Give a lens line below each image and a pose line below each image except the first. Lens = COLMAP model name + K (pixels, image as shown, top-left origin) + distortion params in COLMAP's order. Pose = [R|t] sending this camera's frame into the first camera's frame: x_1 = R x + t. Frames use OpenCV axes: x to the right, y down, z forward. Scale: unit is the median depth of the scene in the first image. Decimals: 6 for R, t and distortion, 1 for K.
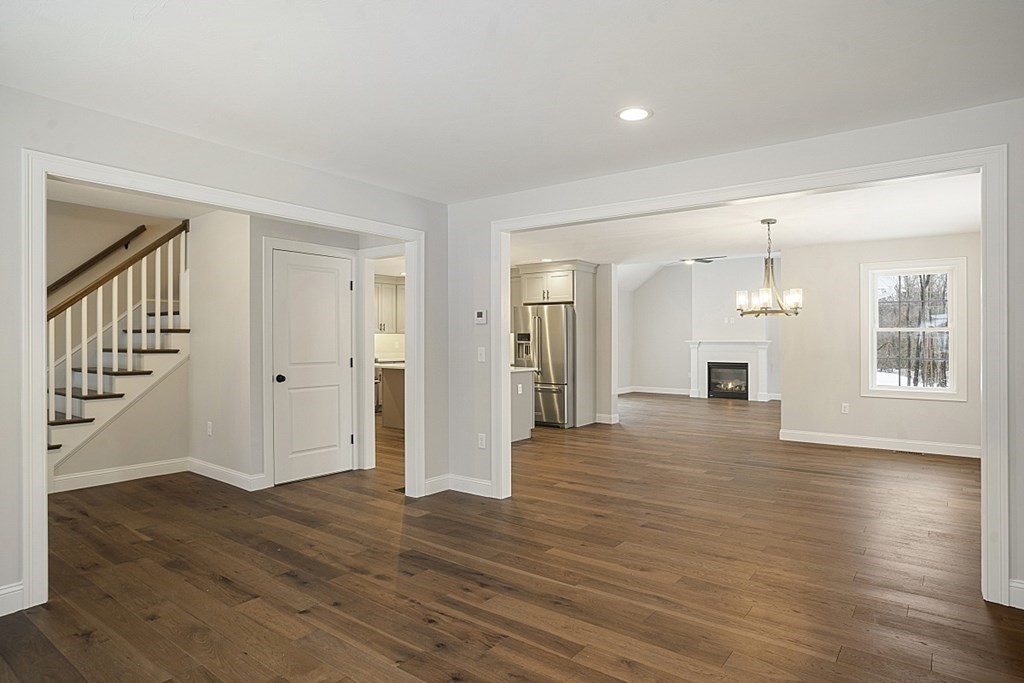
lens RADIAL K [[573.3, 0, 523.5], [0, 573.3, 340.7], [0, 0, 1]] dist [-0.027828, 0.001552]
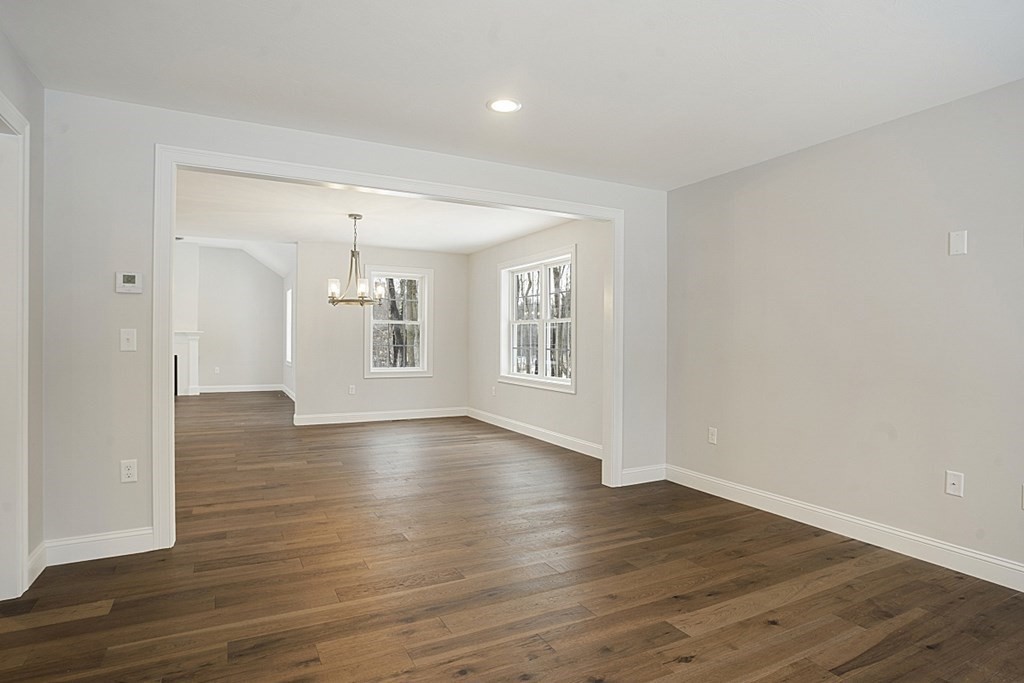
lens RADIAL K [[559.7, 0, 488.6], [0, 559.7, 340.3], [0, 0, 1]] dist [-0.001370, 0.001004]
pose [[0.467807, -0.000955, 0.883830, -0.258961], [-0.006401, 0.999970, 0.004468, 0.011177], [-0.883807, -0.007747, 0.467787, 0.194478]]
